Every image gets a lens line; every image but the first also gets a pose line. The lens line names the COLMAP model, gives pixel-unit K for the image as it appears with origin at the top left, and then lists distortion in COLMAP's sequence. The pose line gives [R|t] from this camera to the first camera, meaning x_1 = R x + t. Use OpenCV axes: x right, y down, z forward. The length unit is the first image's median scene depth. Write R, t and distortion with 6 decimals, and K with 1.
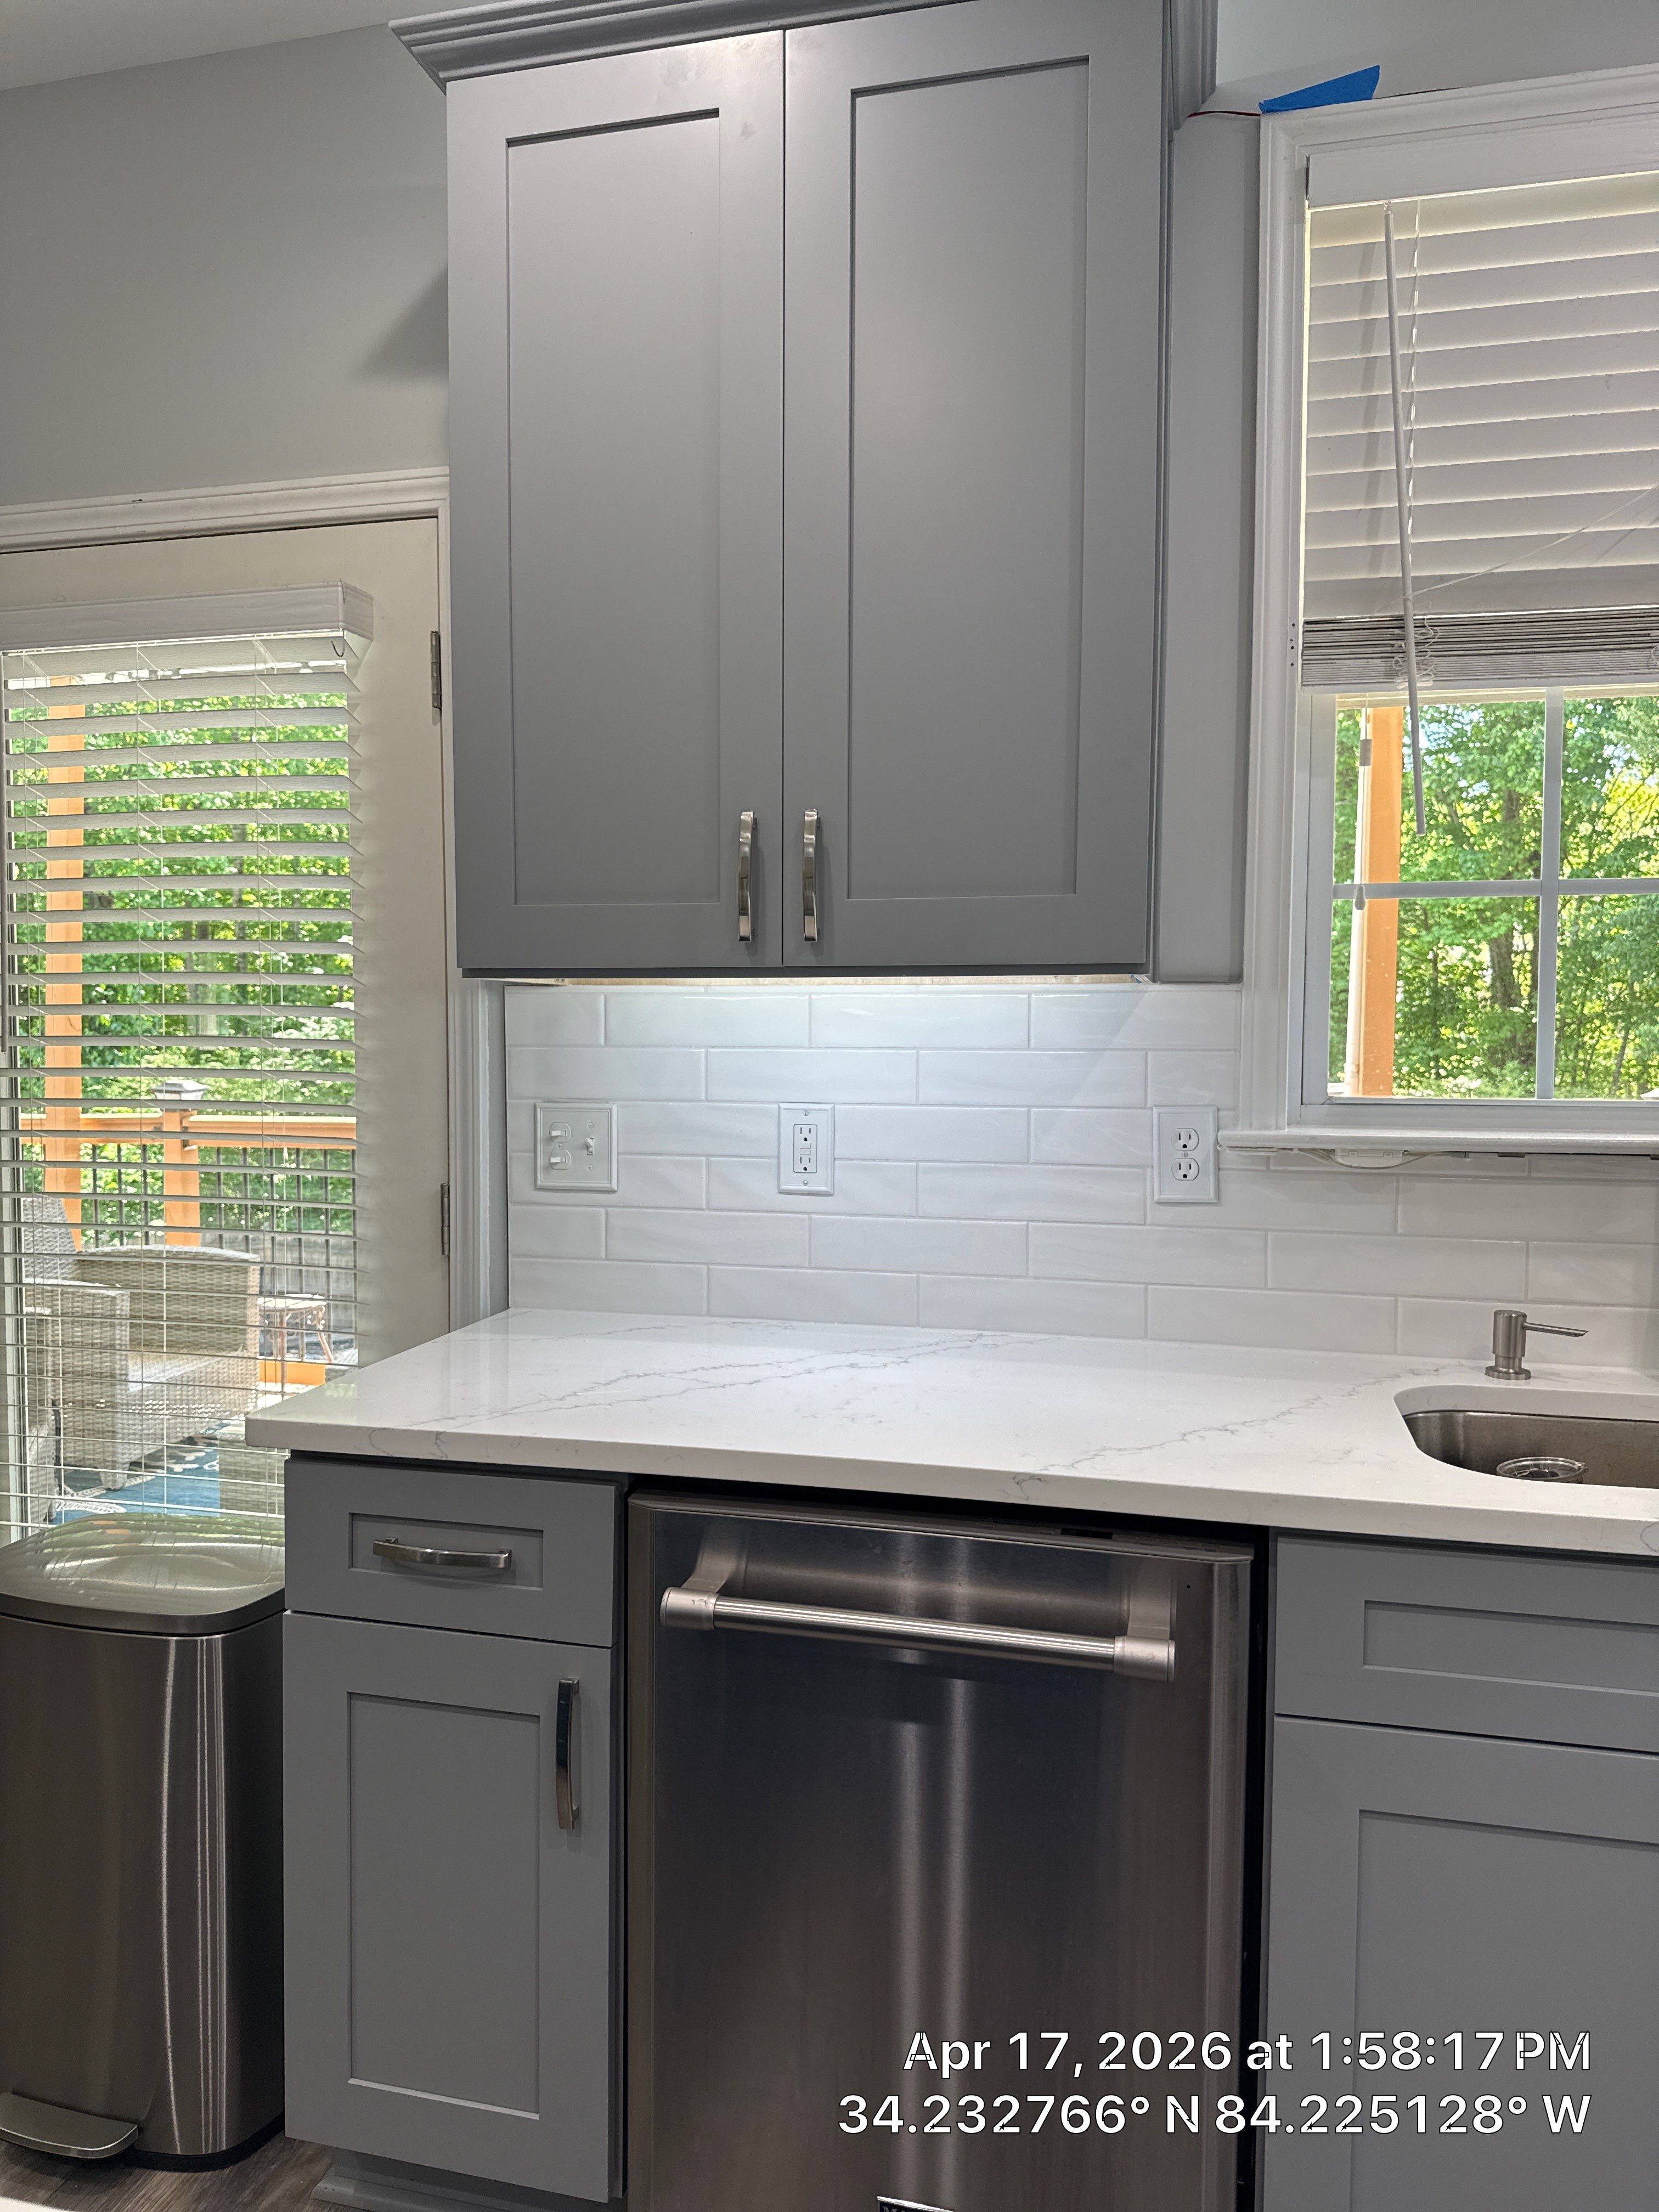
lens RADIAL K [[1551.0, 0, 829.5], [0, 1551.0, 1106.0], [0, 0, 1]] dist [0.108213, -0.175677]
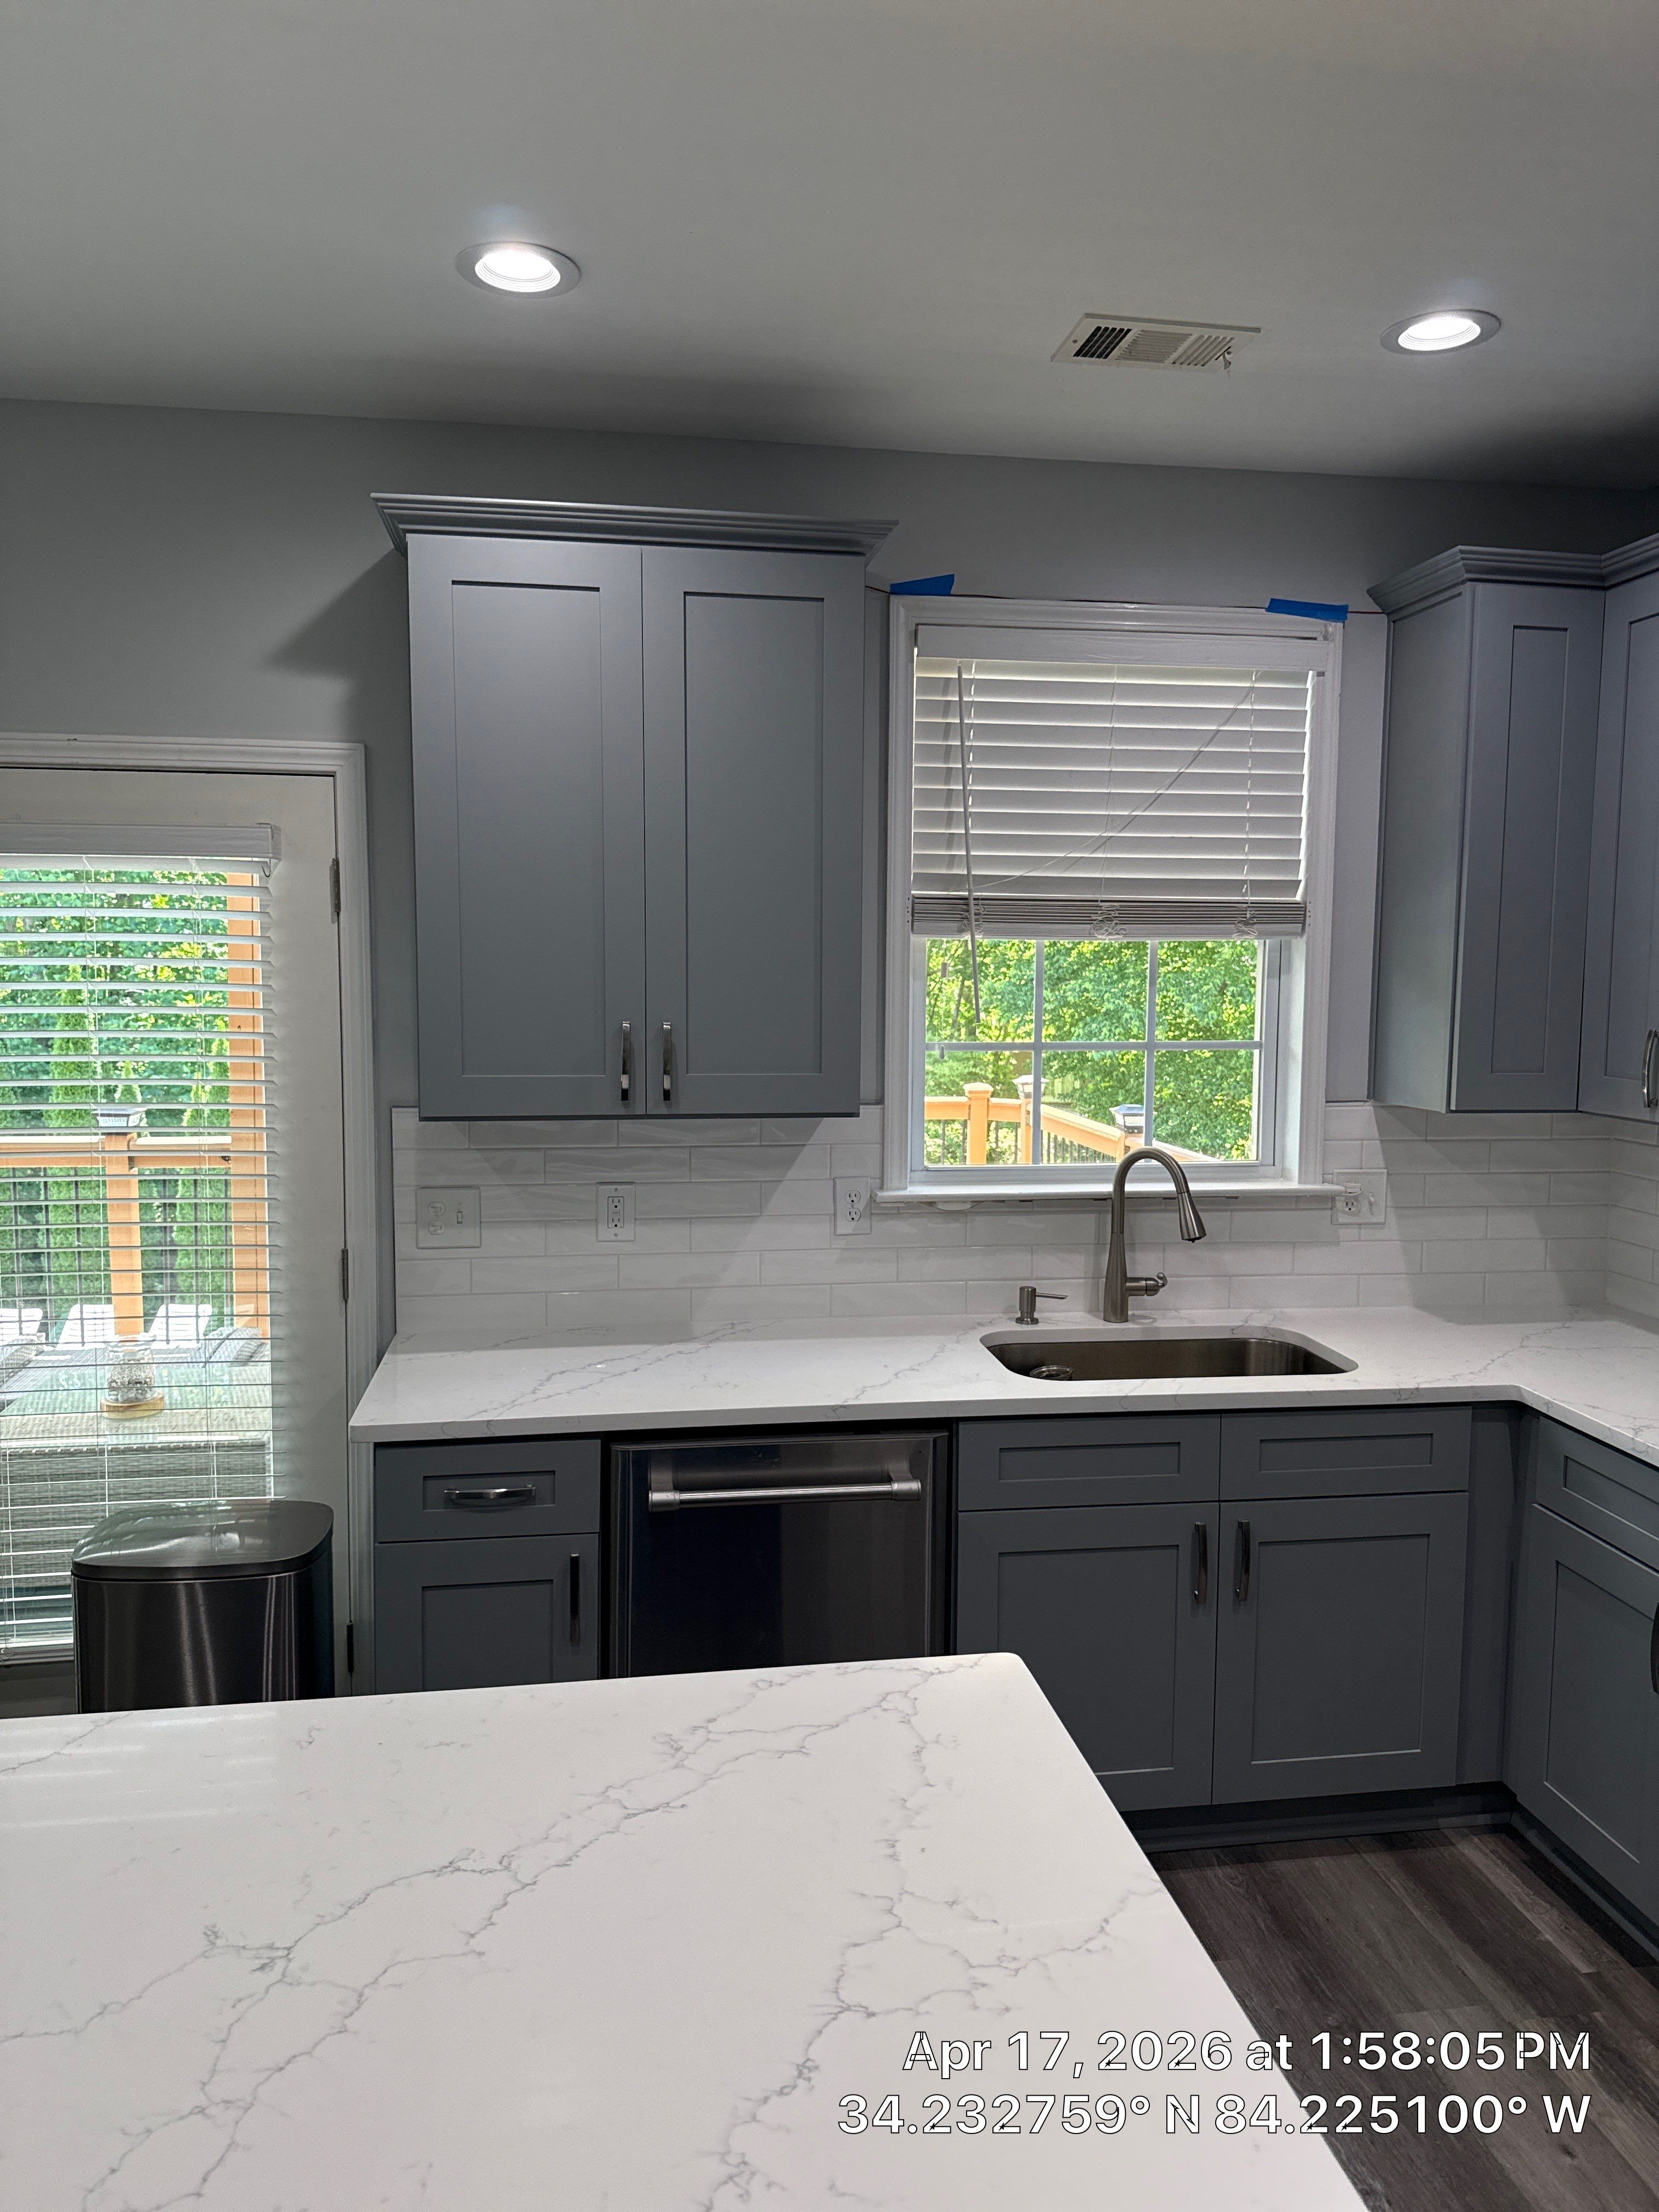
lens RADIAL K [[1565.6, 0, 840.2], [0, 1565.6, 1097.1], [0, 0, 1]] dist [0.055285, -0.074284]
pose [[0.914575, -0.030443, 0.403270, -0.507074], [0.015574, 0.999074, 0.040099, -0.170649], [-0.404117, -0.030393, 0.914202, -0.580646]]
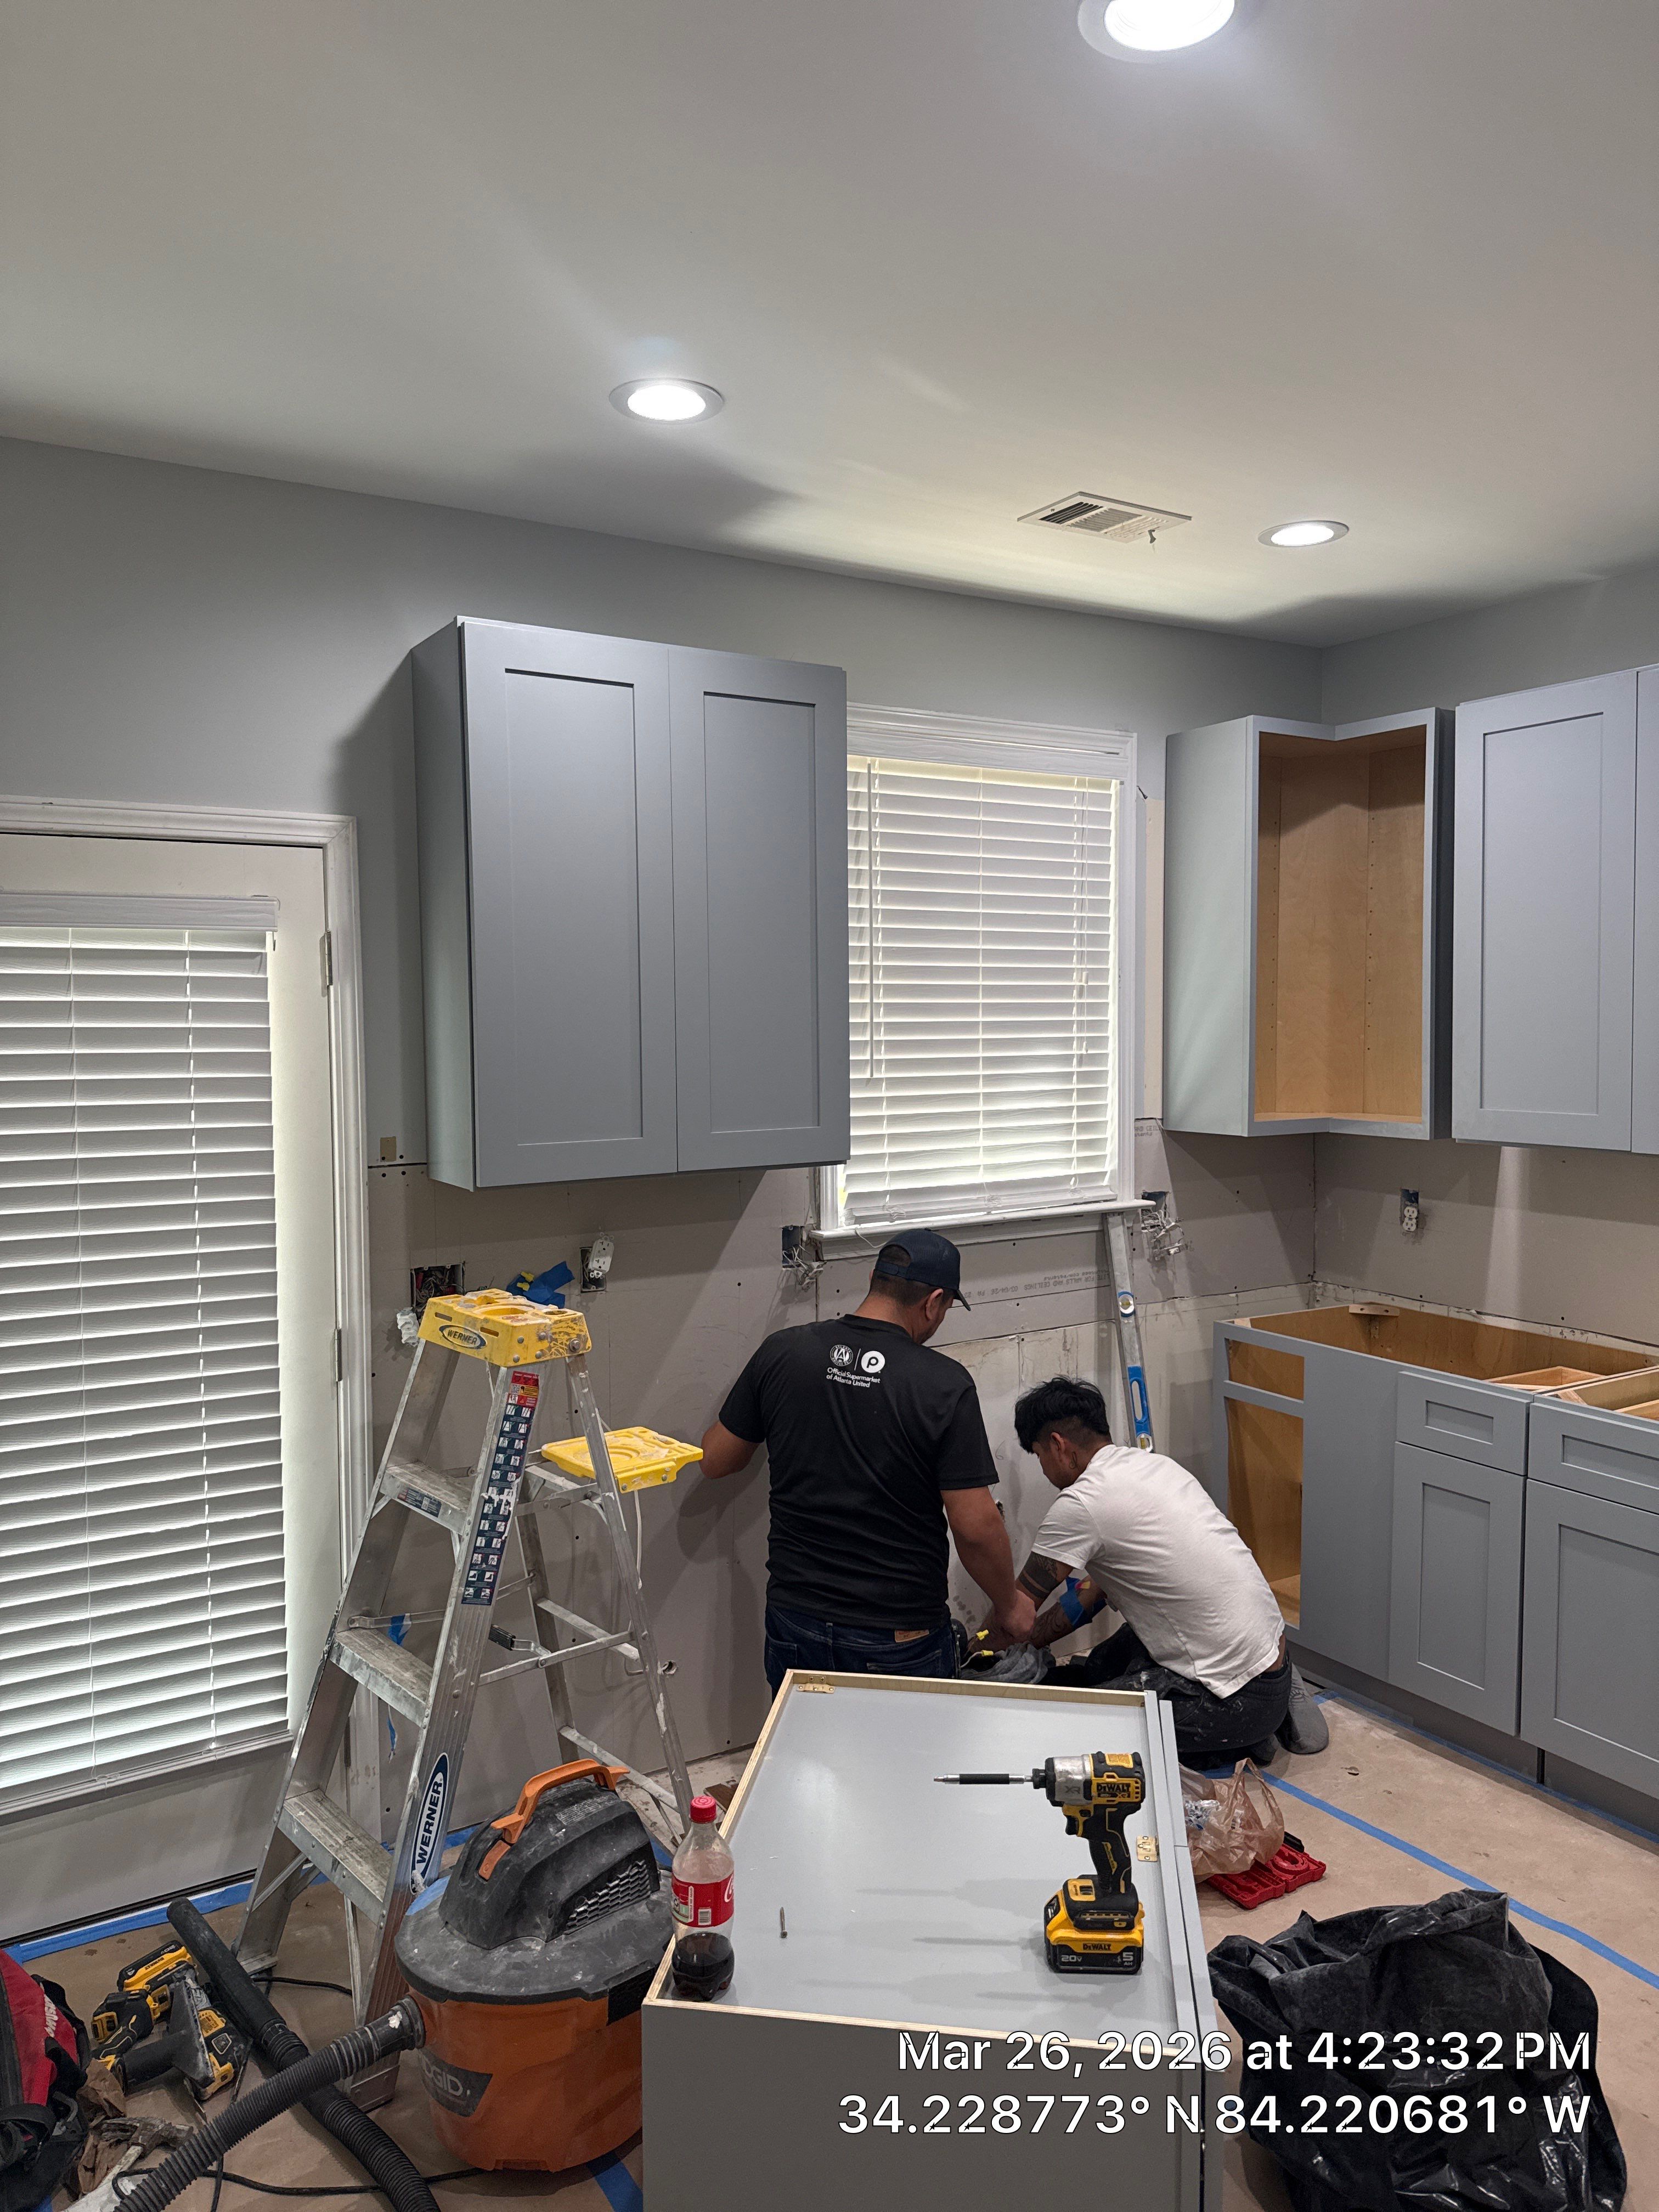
lens RADIAL K [[1565.6, 0, 840.2], [0, 1565.6, 1097.1], [0, 0, 1]] dist [0.055285, -0.074284]
pose [[0.697293, -0.043032, 0.715493, -1.147526], [0.047262, 0.998784, 0.014011, -0.189954], [-0.715227, 0.024046, 0.698479, -0.350571]]
